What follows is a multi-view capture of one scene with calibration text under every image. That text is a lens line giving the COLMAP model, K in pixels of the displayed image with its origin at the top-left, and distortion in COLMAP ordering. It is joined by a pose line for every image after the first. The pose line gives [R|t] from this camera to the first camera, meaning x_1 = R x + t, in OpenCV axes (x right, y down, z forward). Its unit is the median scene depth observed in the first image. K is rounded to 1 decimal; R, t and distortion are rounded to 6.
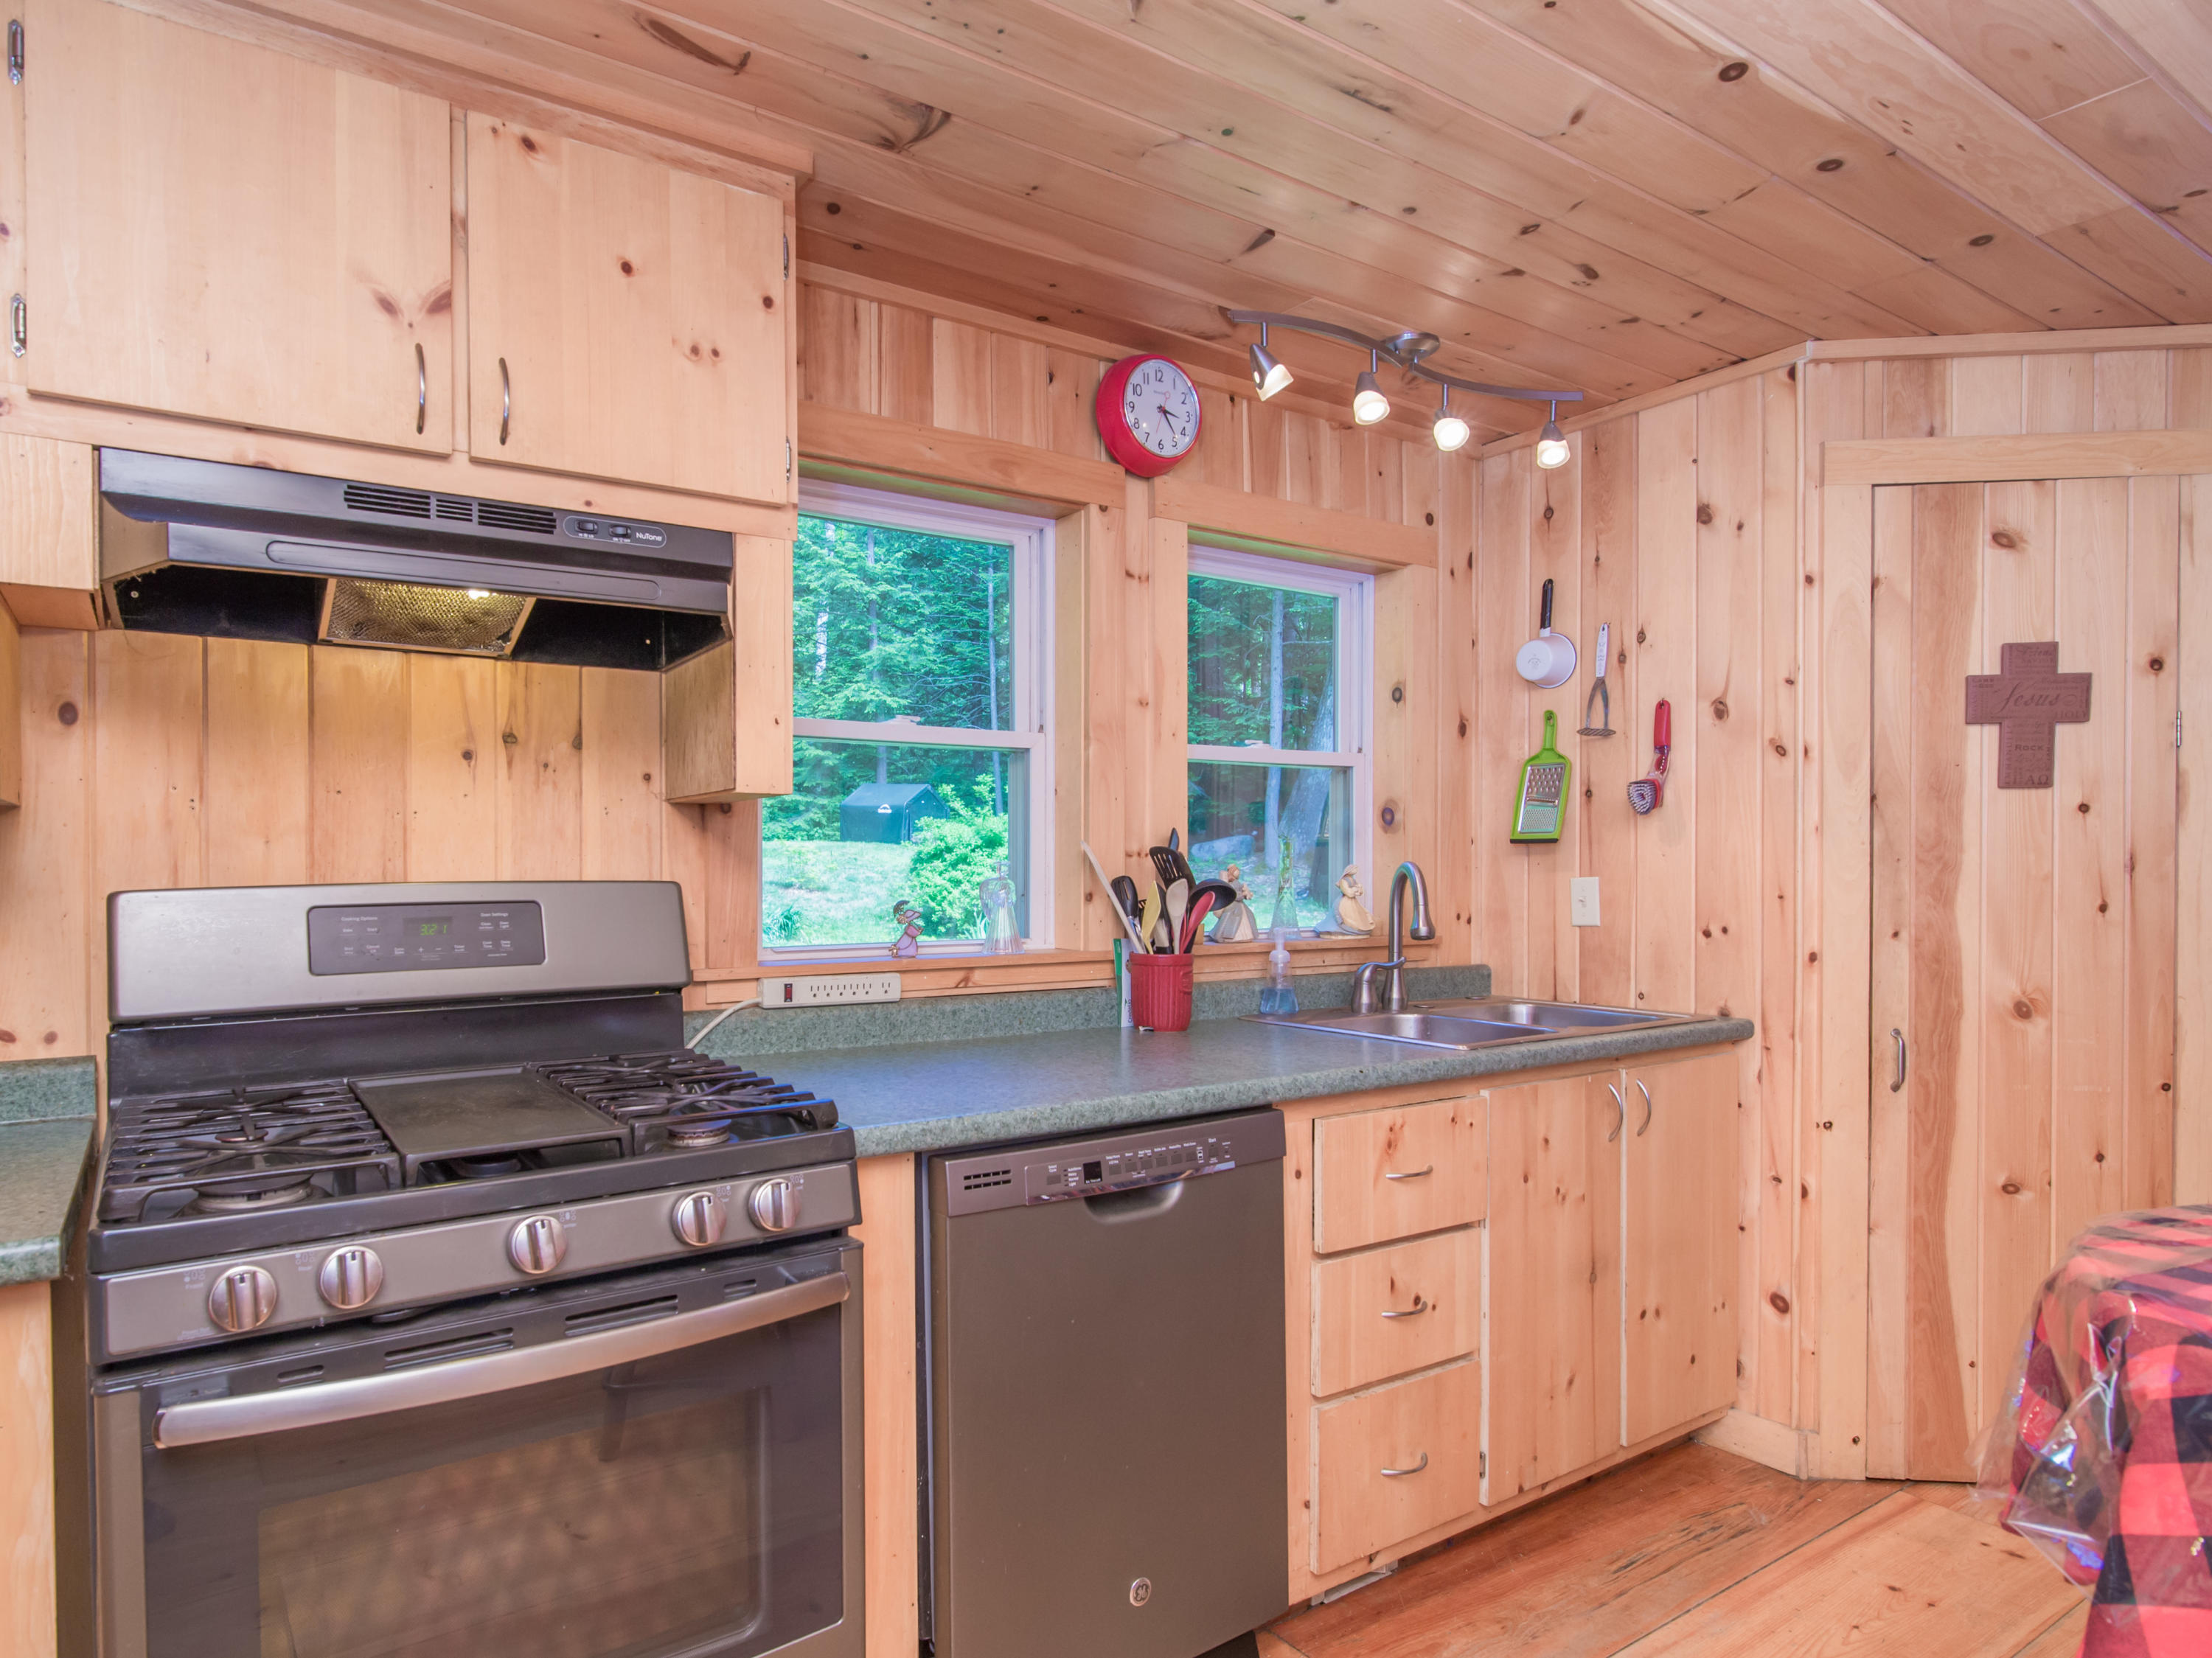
lens RADIAL K [[1206.2, 0, 893.1], [0, 1206.2, 884.3], [0, 0, 1]] dist [0.001842, -0.001176]
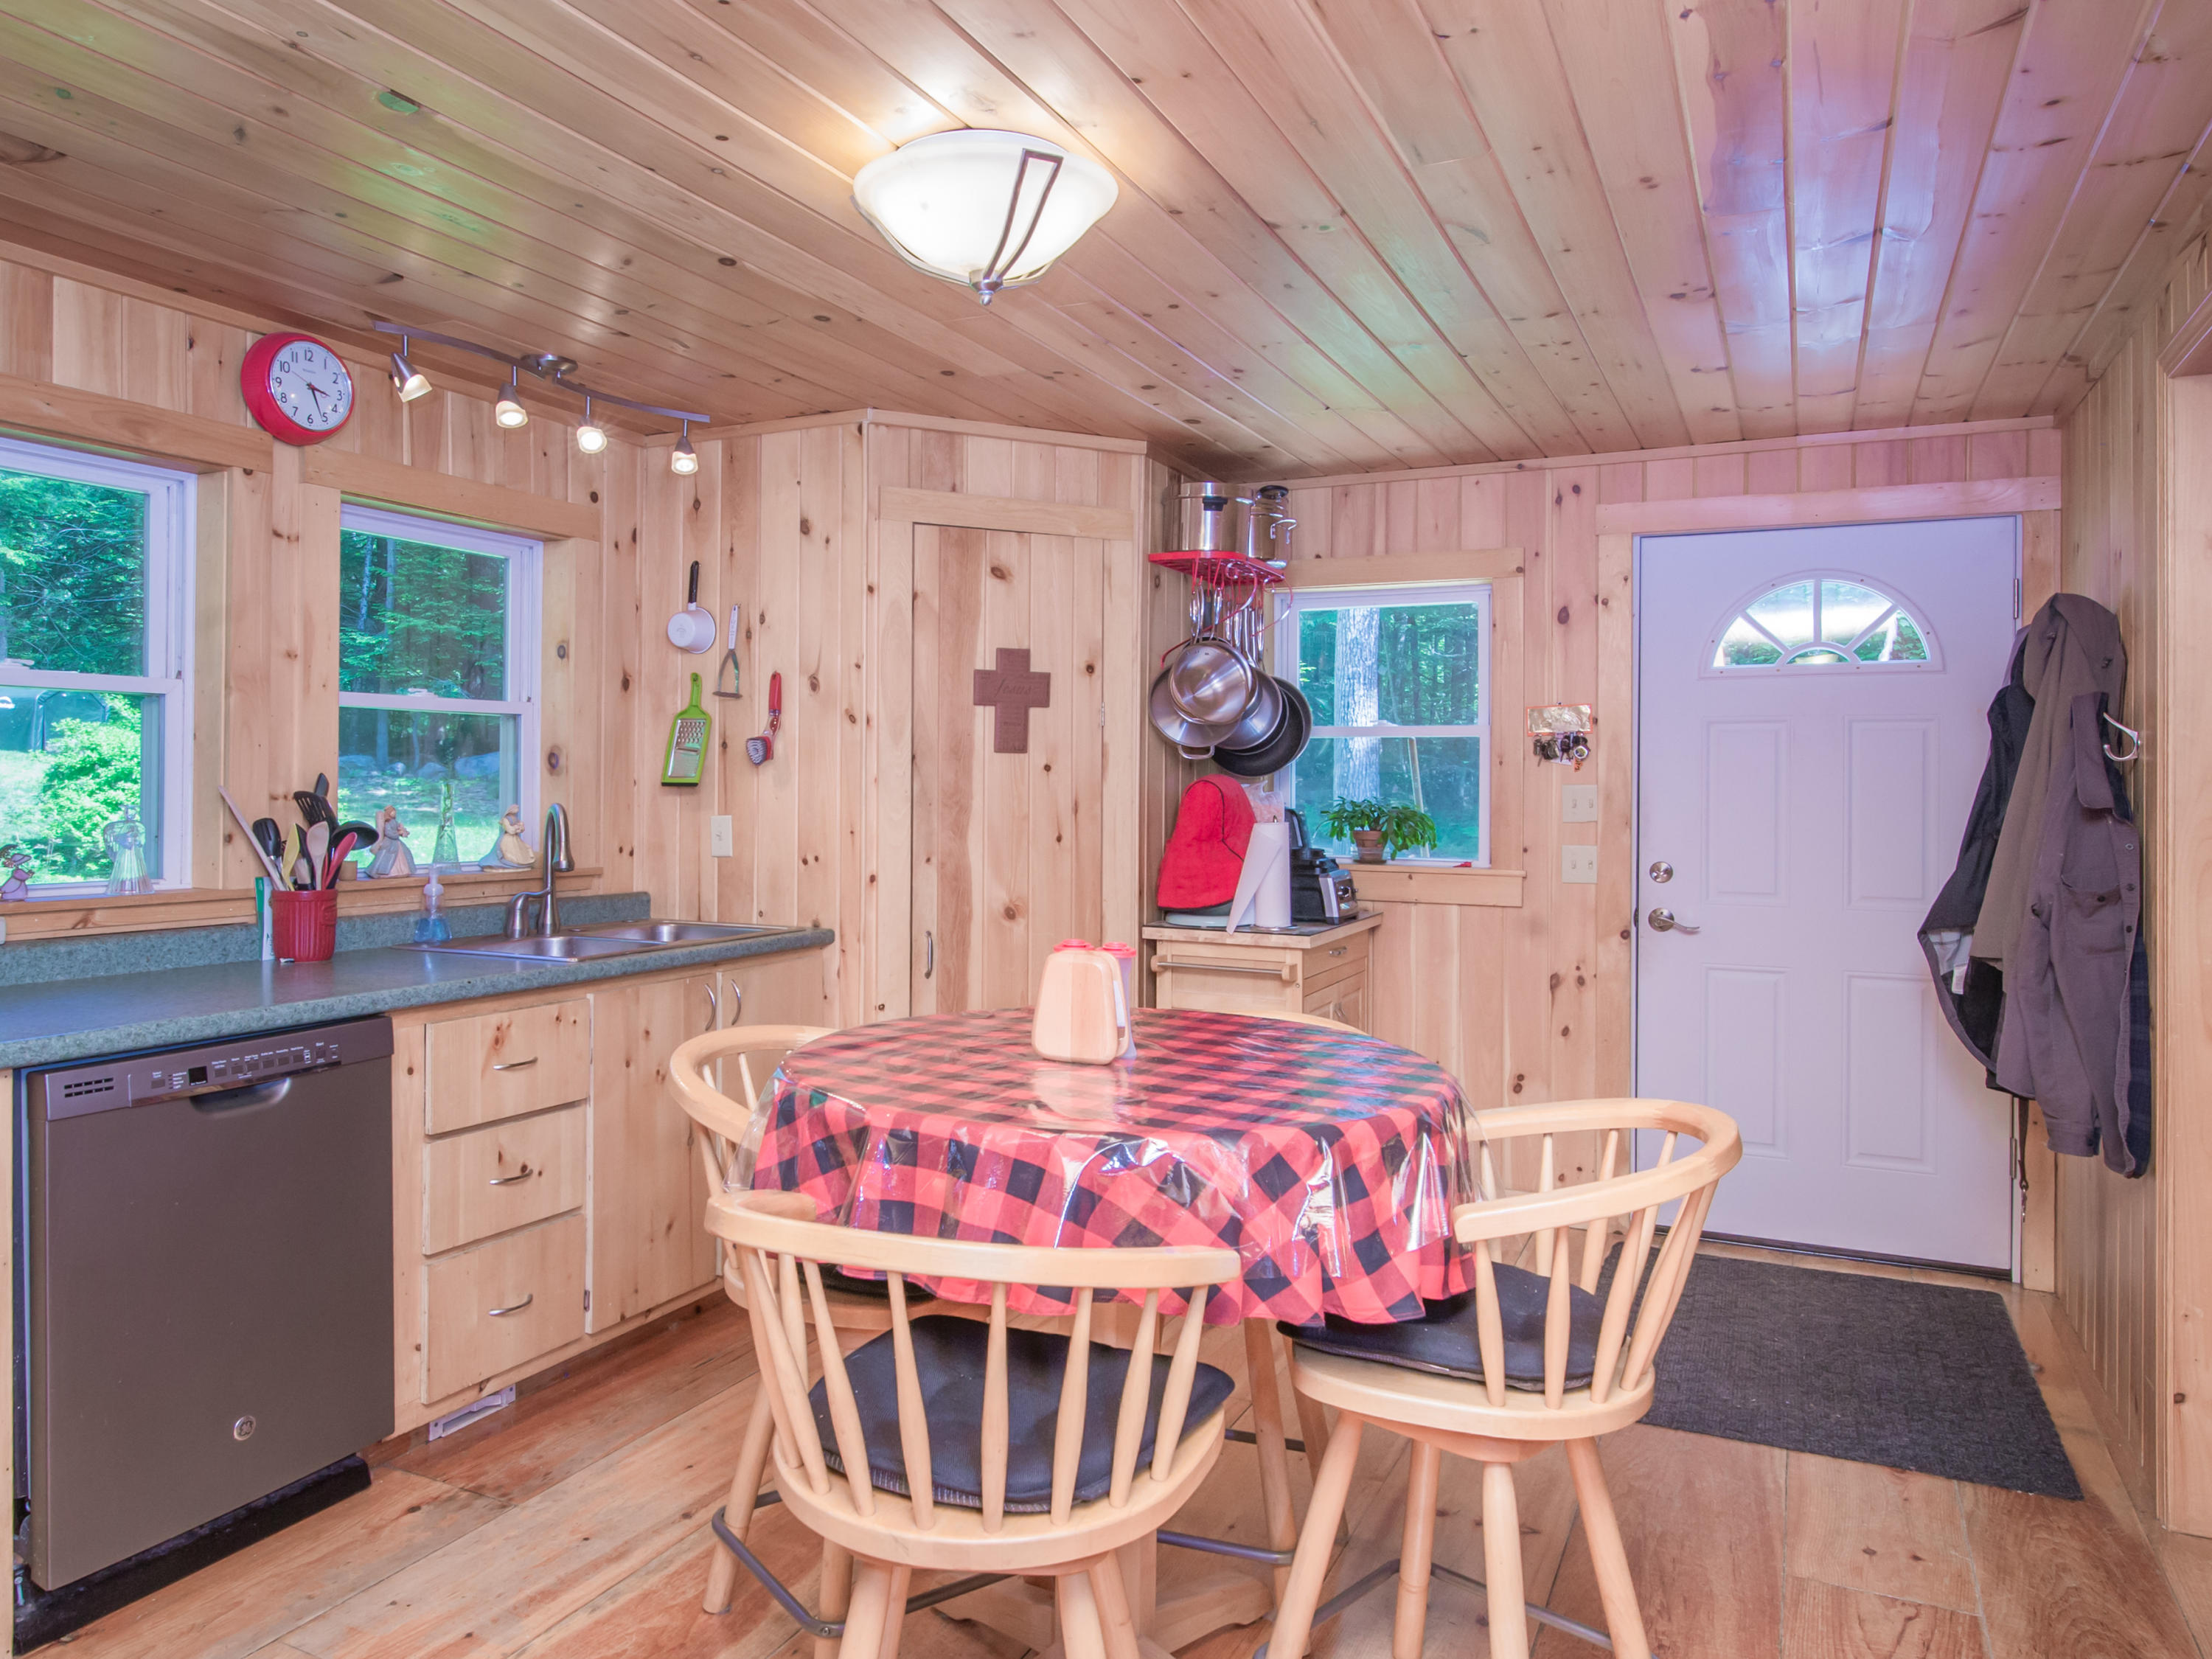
lens RADIAL K [[1705.5, 0, 1253.1], [0, 1705.5, 778.7], [0, 0, 1]] dist [-0.001495, -0.005739]
pose [[0.813245, 0.009701, 0.581841, 0.024301], [-0.006830, 0.999951, -0.007125, -0.036973], [-0.581882, 0.001820, 0.813271, -0.732994]]
